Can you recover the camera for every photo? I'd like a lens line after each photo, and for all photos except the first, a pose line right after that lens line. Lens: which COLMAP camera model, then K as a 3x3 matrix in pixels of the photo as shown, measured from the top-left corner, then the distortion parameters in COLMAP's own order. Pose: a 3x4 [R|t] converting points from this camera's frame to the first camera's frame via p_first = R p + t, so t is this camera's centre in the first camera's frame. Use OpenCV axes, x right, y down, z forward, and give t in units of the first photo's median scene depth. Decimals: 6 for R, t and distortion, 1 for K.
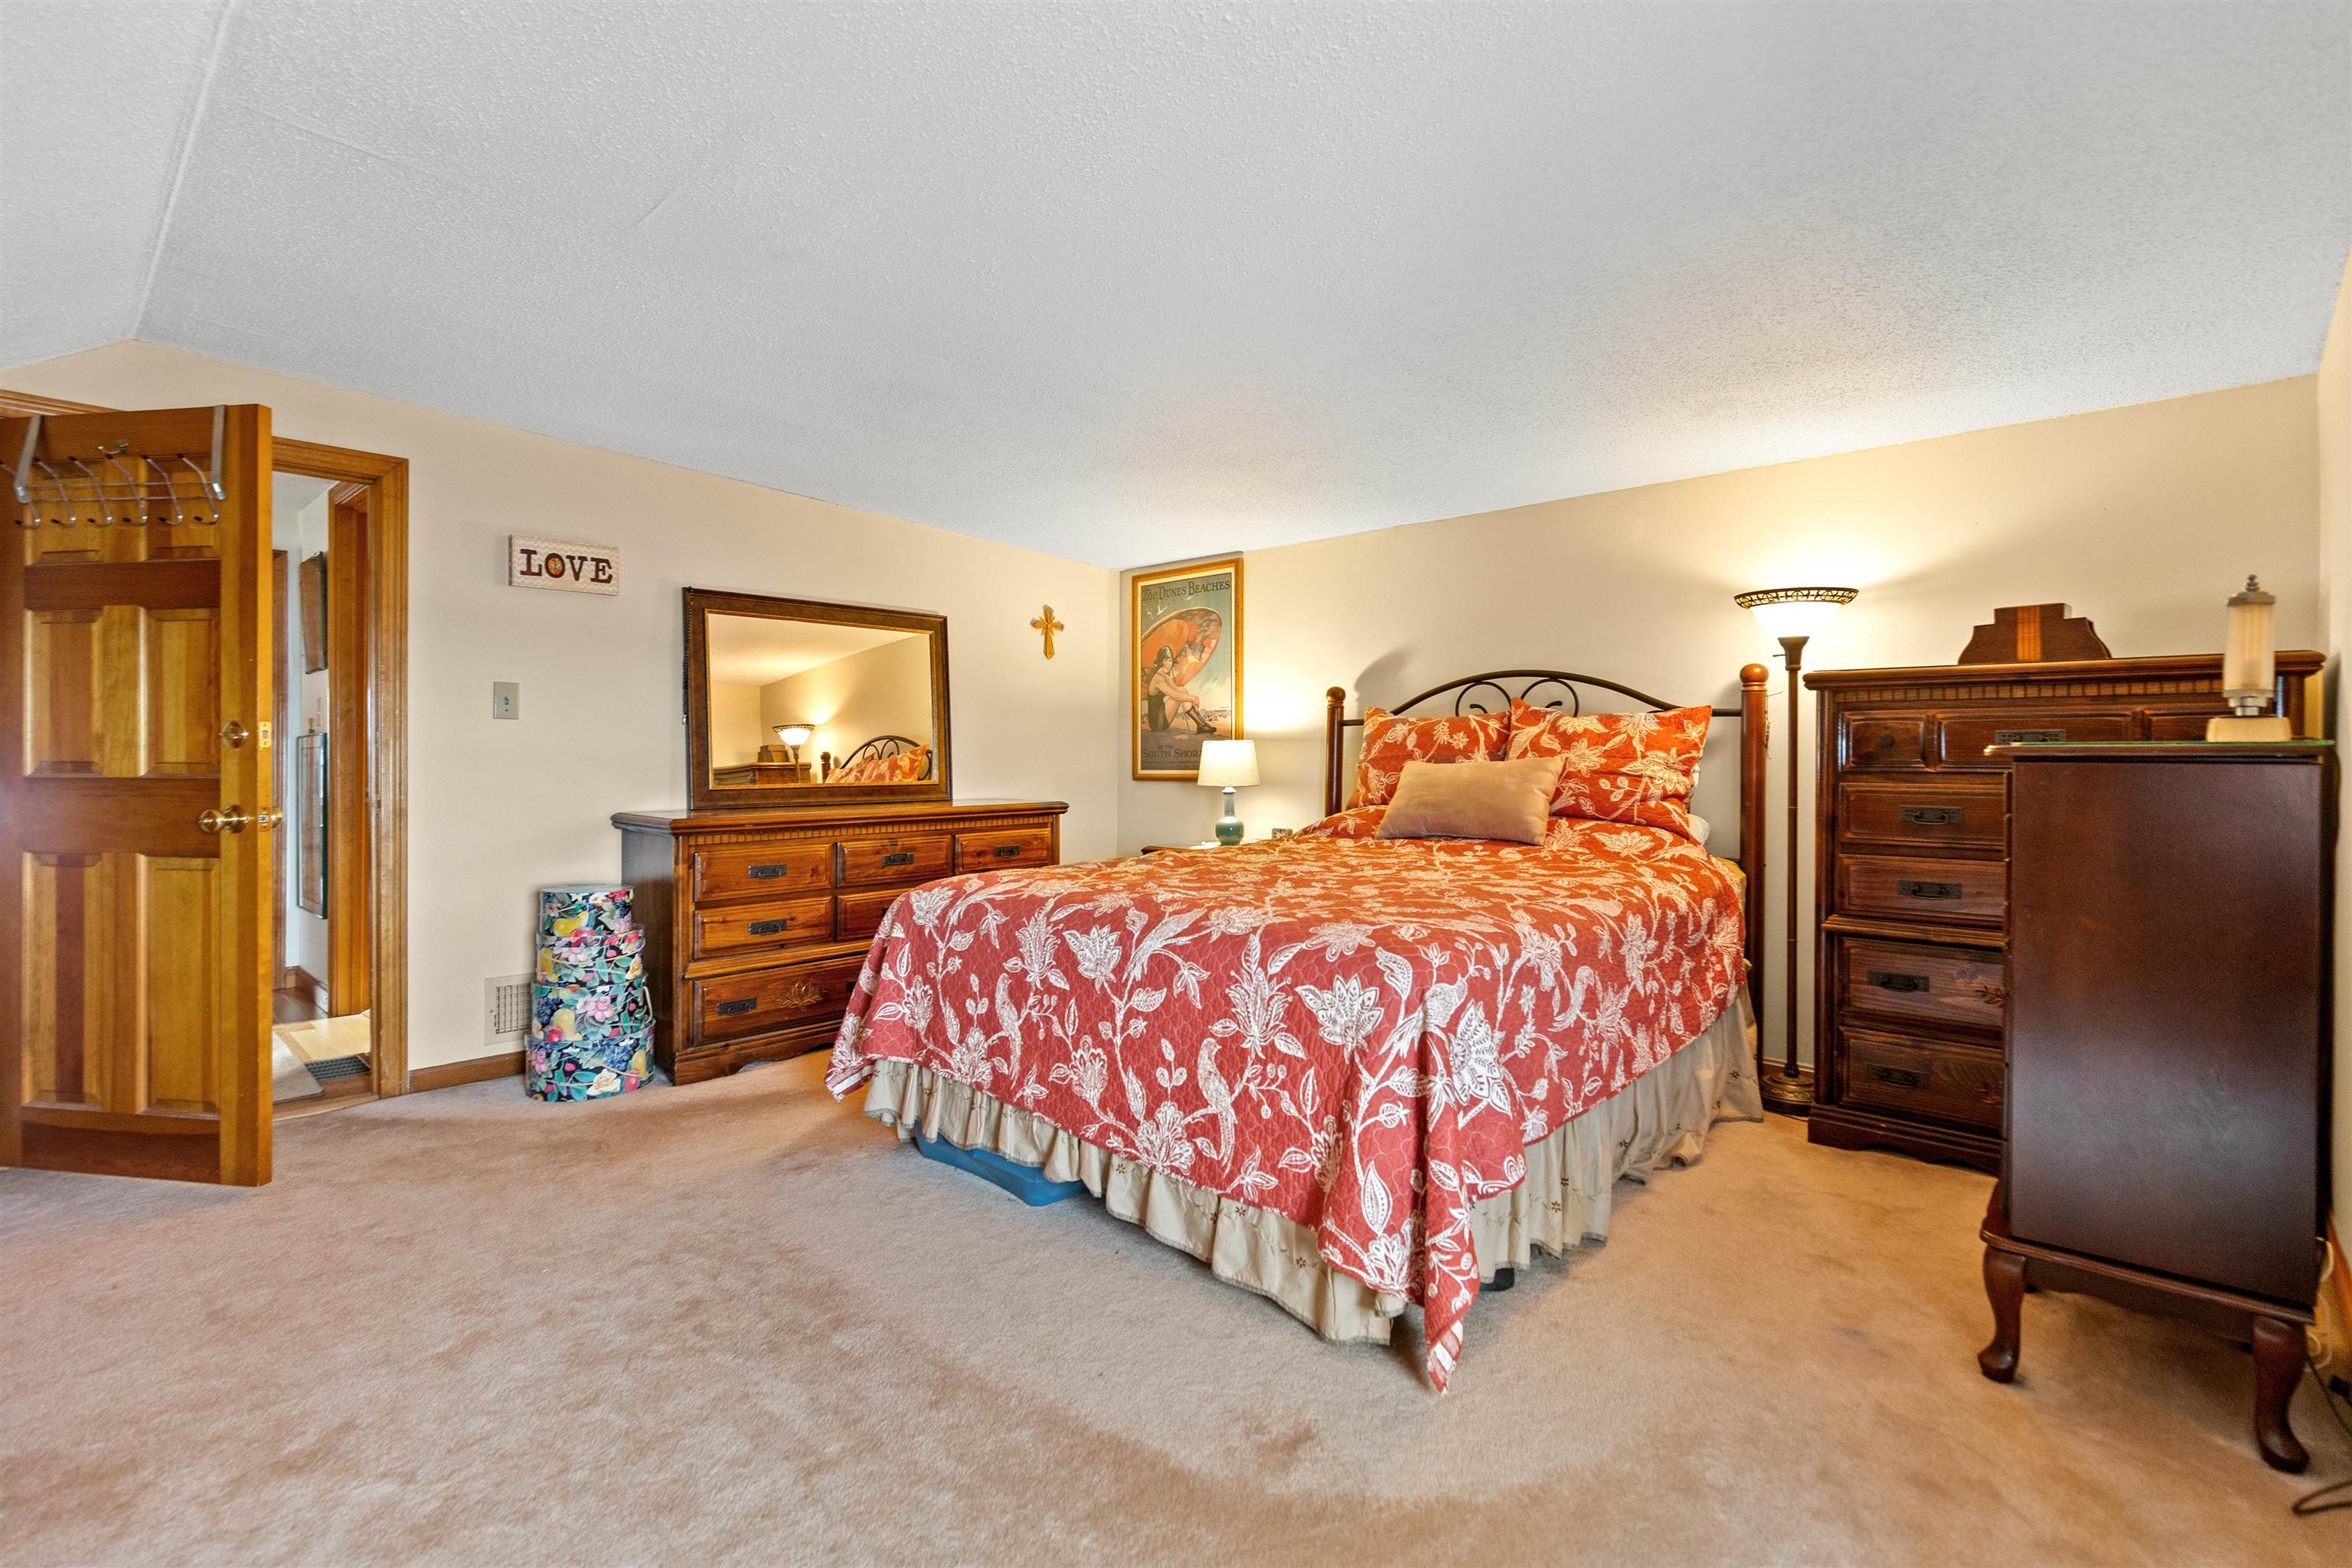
lens RADIAL K [[1092.5, 0, 1156.9], [0, 1092.5, 766.5], [0, 0, 1]] dist [0.003483, 0.000138]
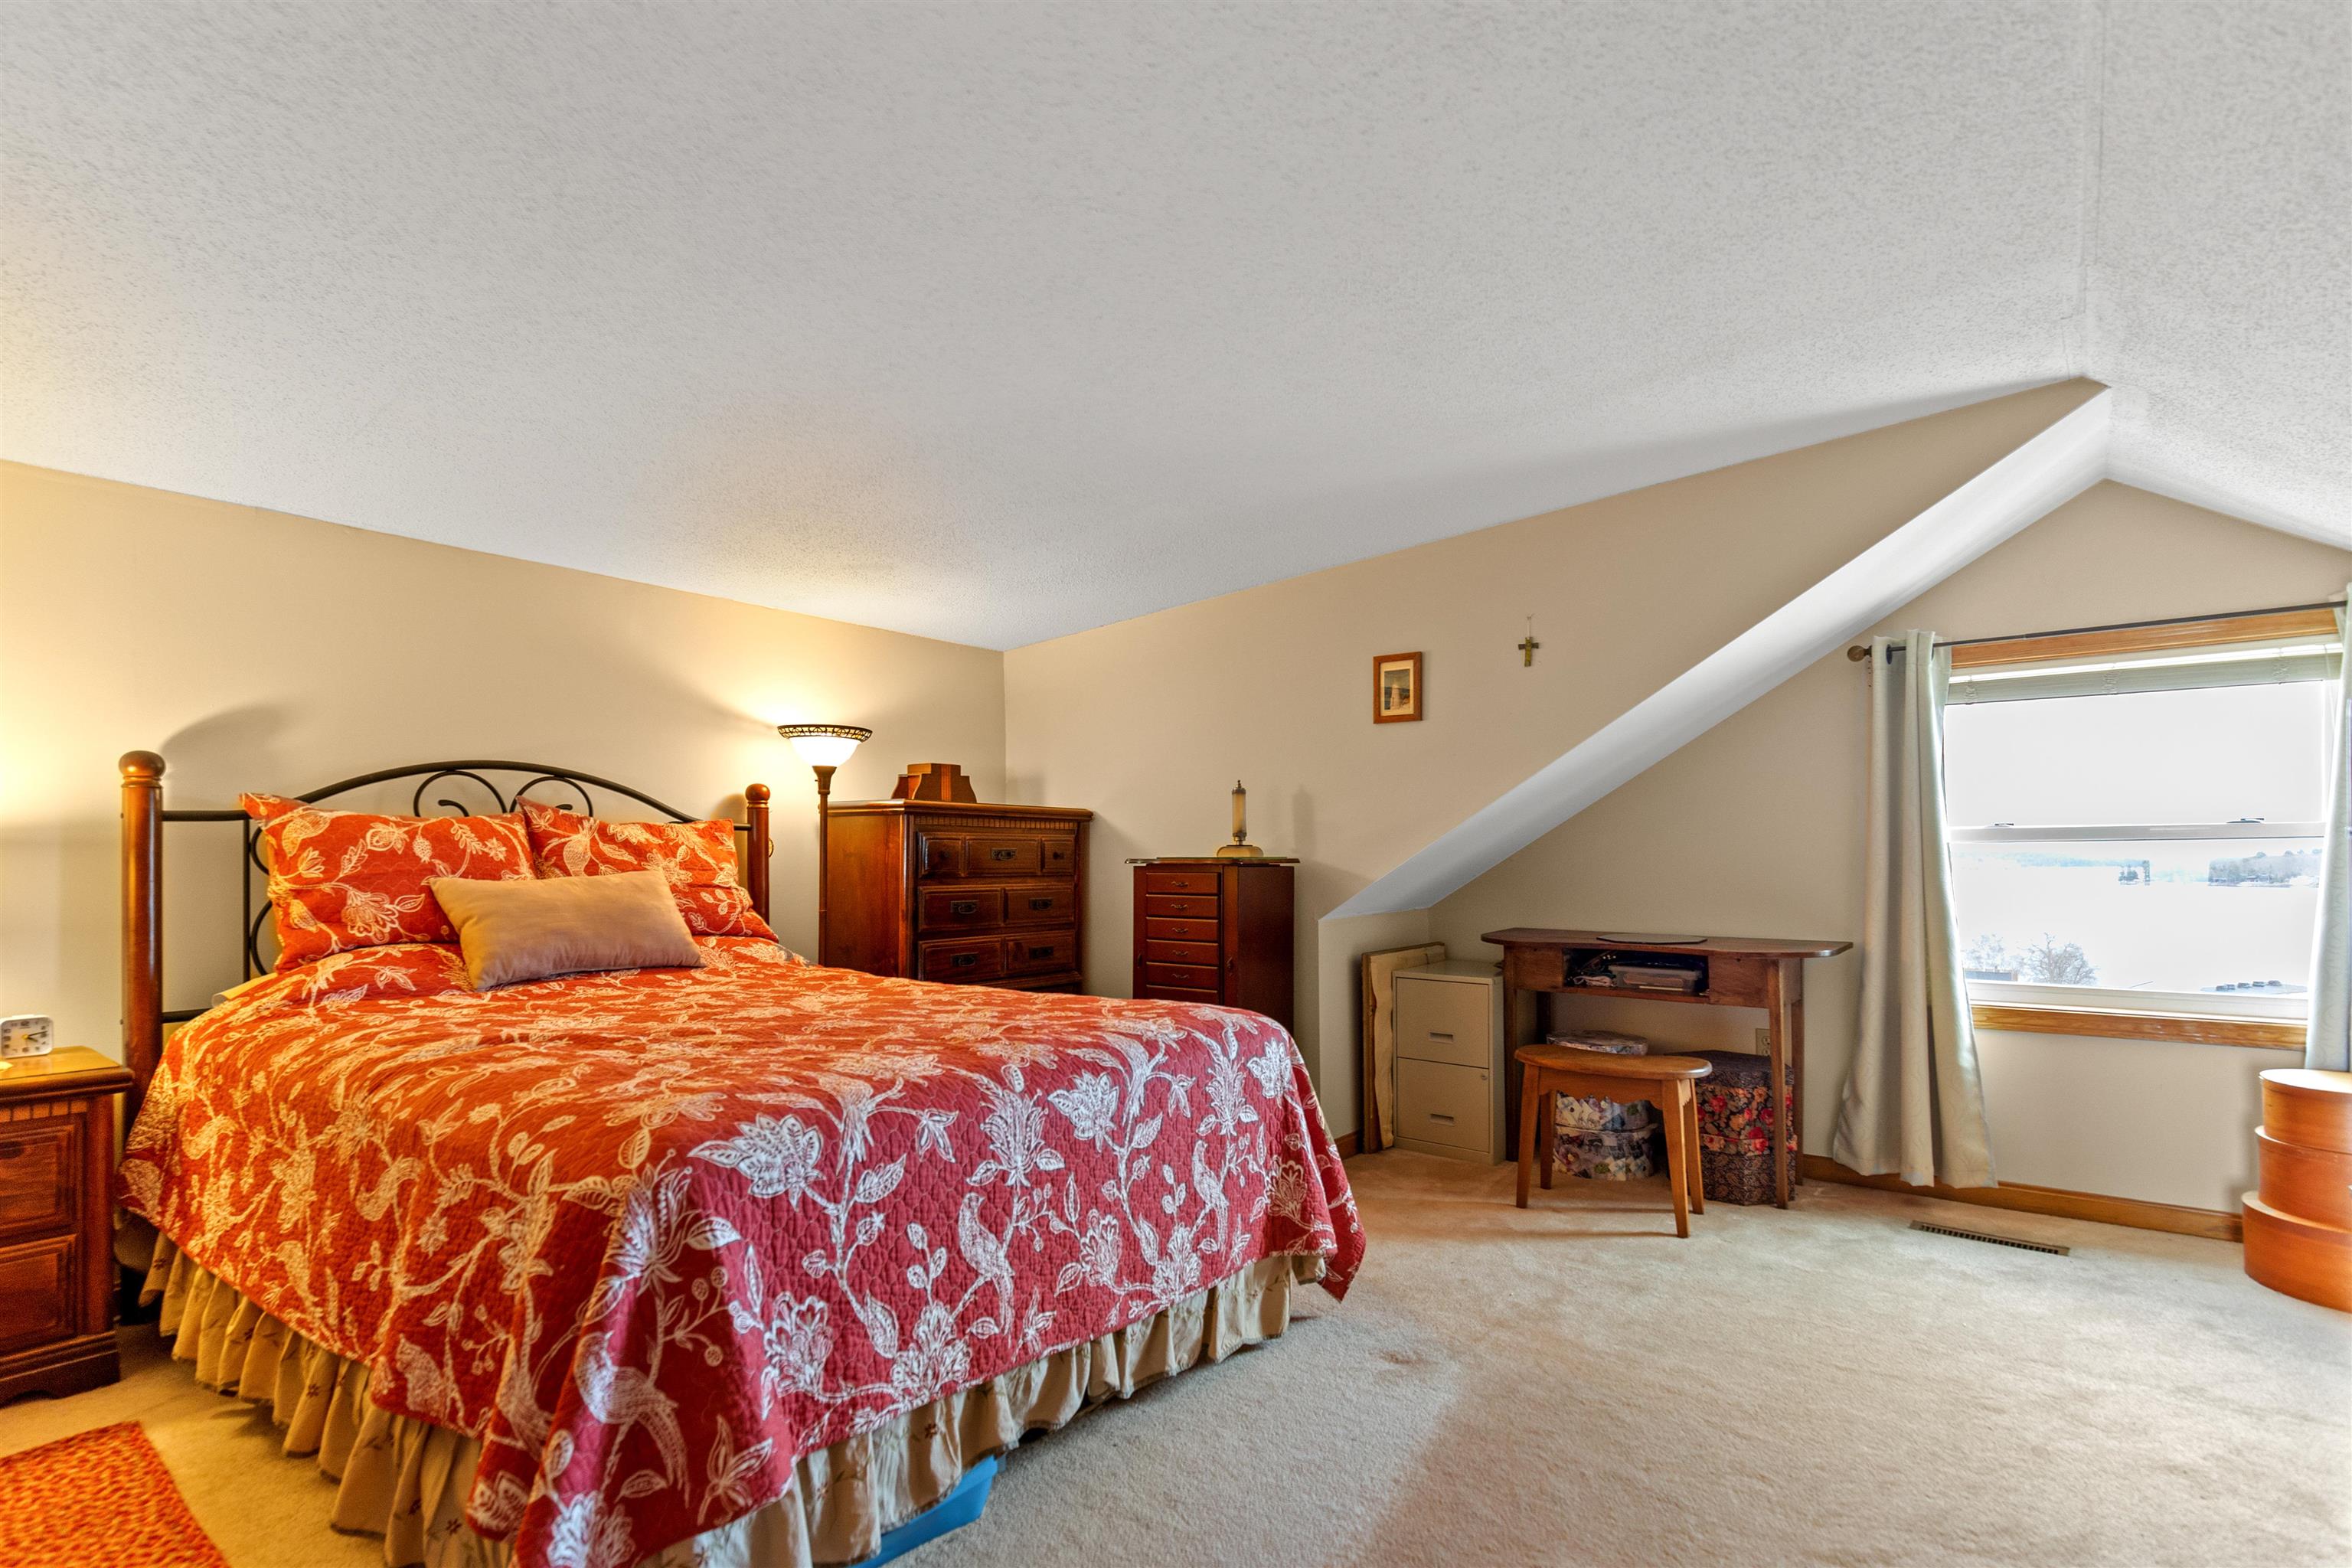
lens RADIAL K [[1132.1, 0, 1176.4], [0, 1132.1, 862.4], [0, 0, 1]] dist [0.002983, 0.000305]
pose [[-0.099780, 0.000054, 0.995010, -0.872879], [0.017267, 0.999850, 0.001677, -0.012937], [-0.994860, 0.017348, -0.099766, 0.973641]]
